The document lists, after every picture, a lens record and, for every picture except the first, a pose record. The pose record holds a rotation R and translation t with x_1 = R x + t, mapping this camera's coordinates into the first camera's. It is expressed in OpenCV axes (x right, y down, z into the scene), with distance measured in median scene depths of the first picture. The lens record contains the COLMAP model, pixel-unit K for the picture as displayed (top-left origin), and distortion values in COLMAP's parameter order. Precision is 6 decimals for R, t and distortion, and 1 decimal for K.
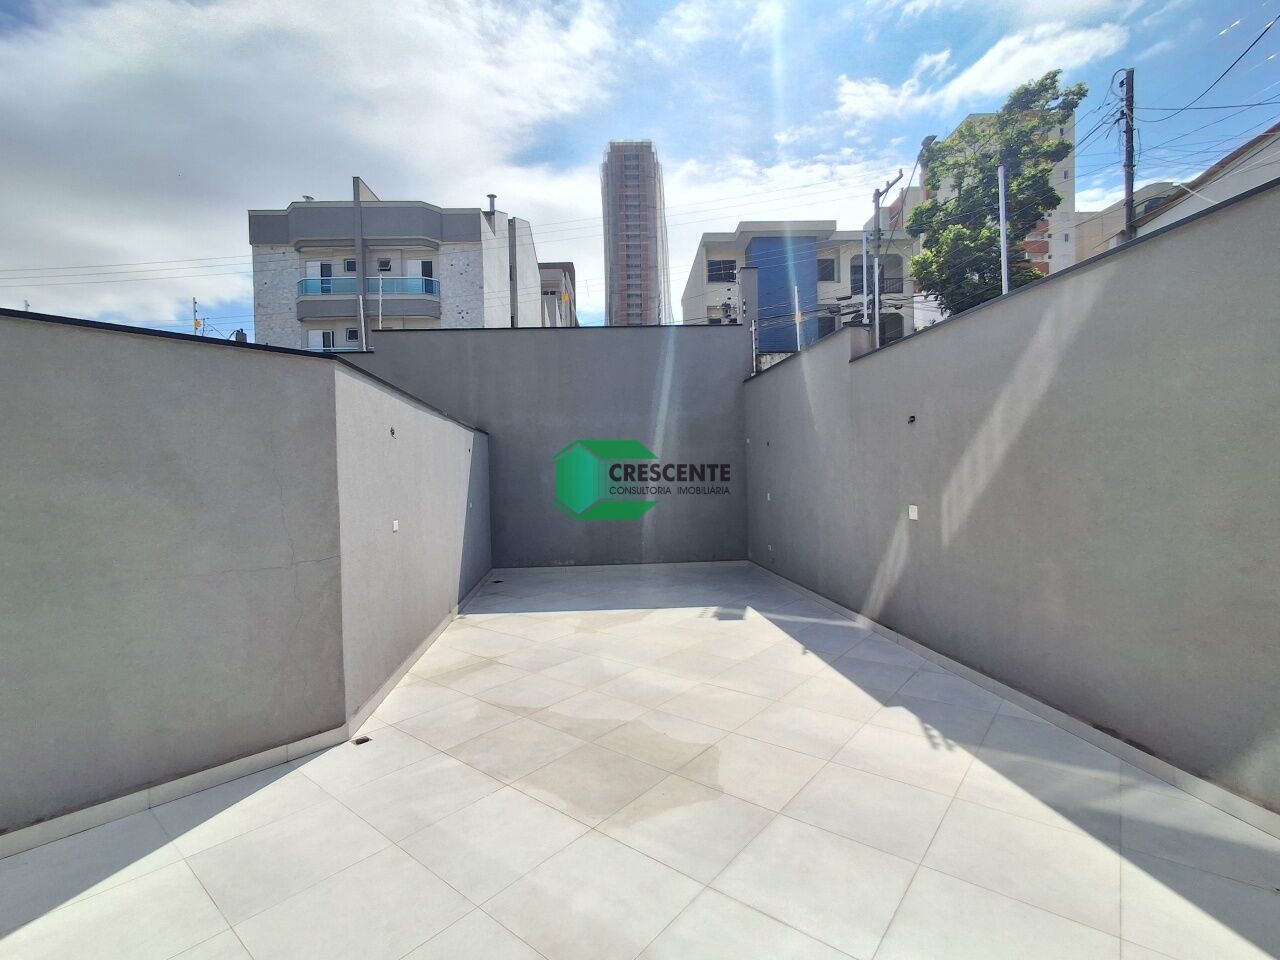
lens RADIAL K [[594.8, 0, 647.4], [0, 594.8, 482.3], [0, 0, 1]] dist [0.018443, 0.001489]
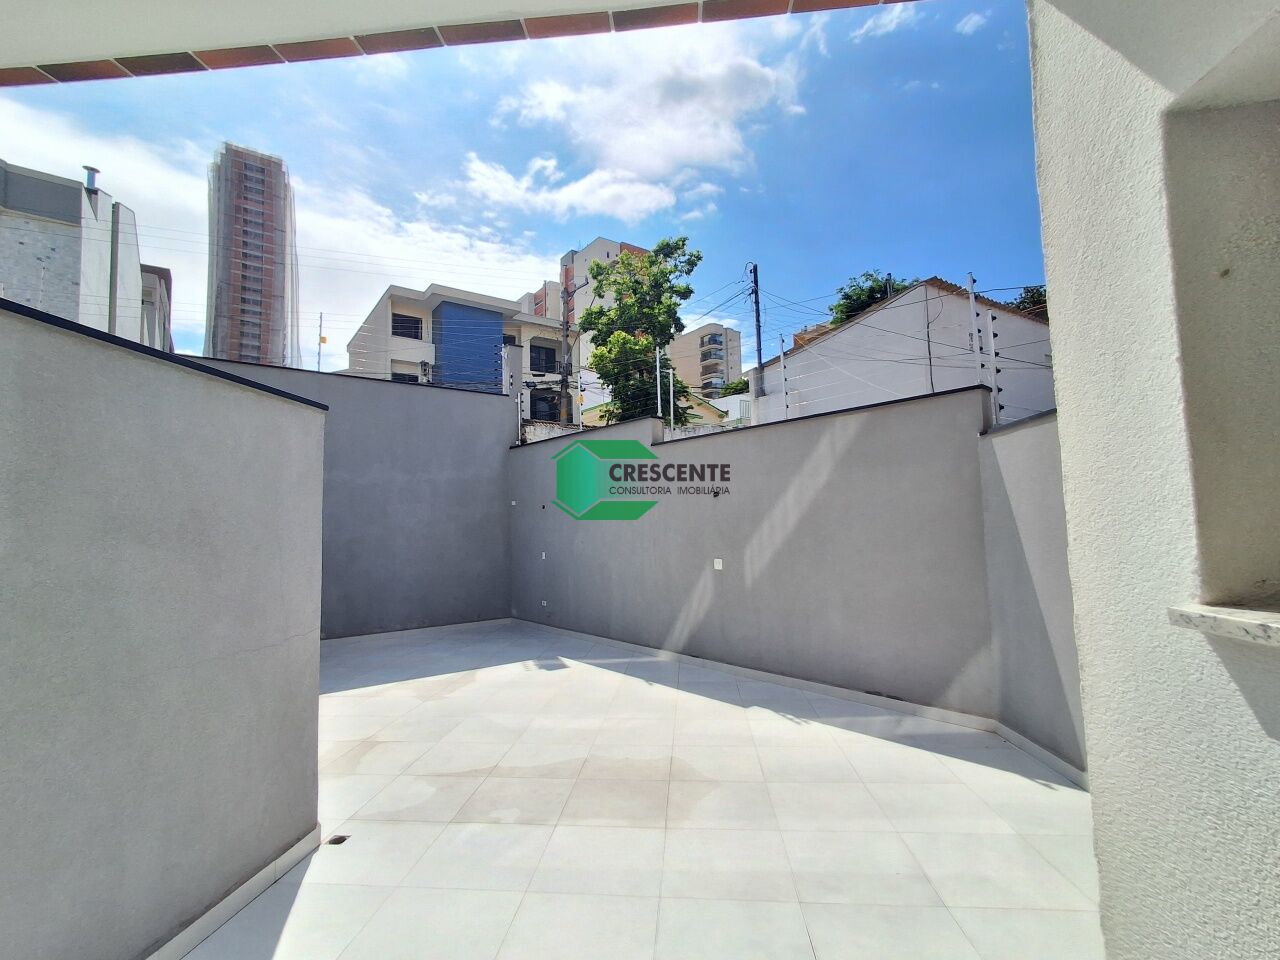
lens RADIAL K [[594.8, 0, 647.4], [0, 594.8, 482.3], [0, 0, 1]] dist [0.018443, 0.001489]
pose [[0.825464, 0.049244, 0.562303, -0.226704], [0.006424, 0.995303, -0.096596, -0.002574], [-0.564418, 0.083349, 0.821270, -0.012744]]
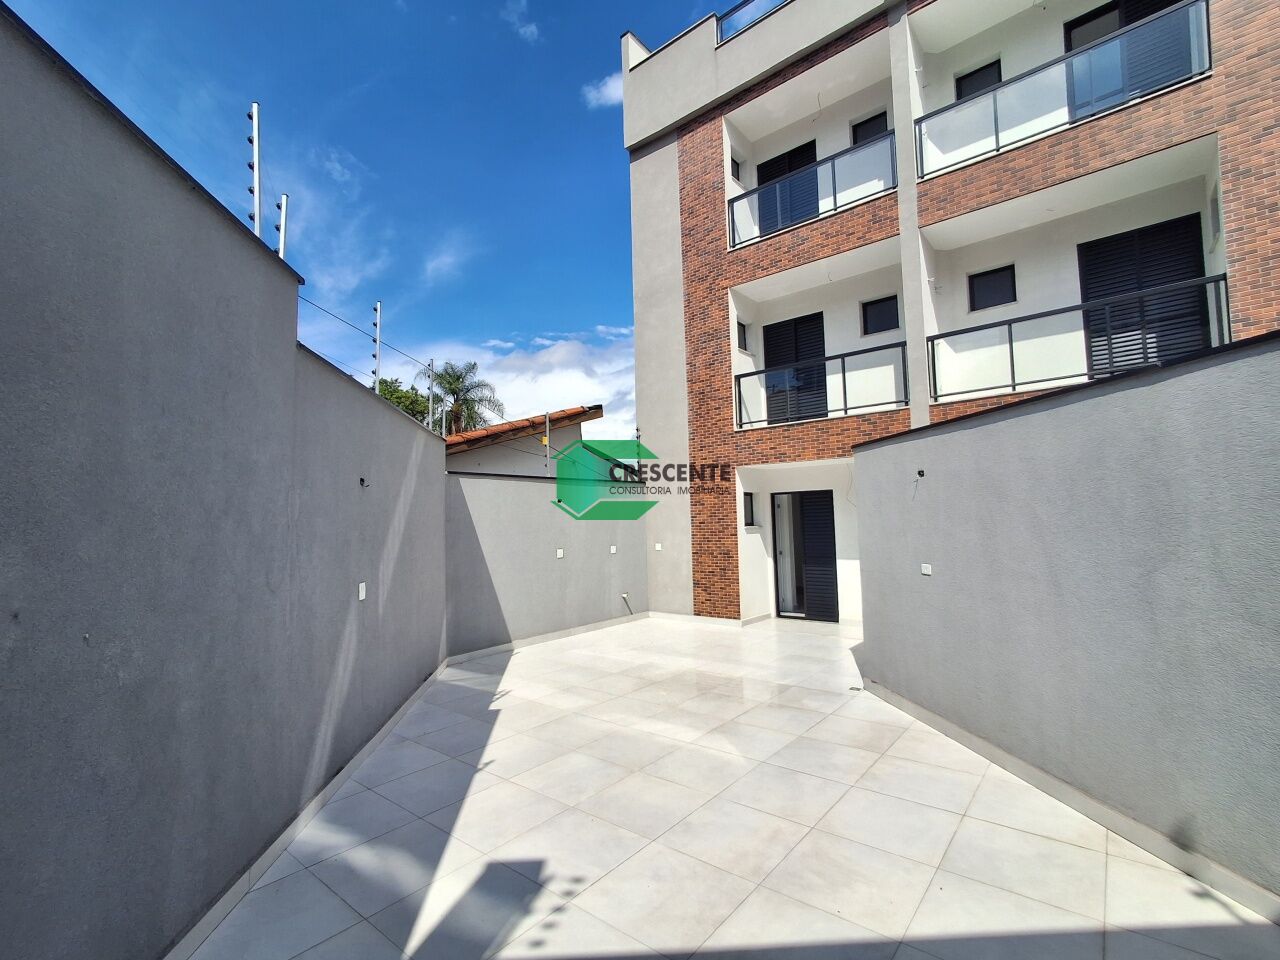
lens RADIAL K [[594.8, 0, 647.4], [0, 594.8, 482.3], [0, 0, 1]] dist [0.018443, 0.001489]
pose [[-0.998763, 0.048994, -0.008501, 0.020135], [0.049408, 0.997074, -0.058333, -0.016744], [0.005618, -0.058681, -0.998261, 0.936724]]
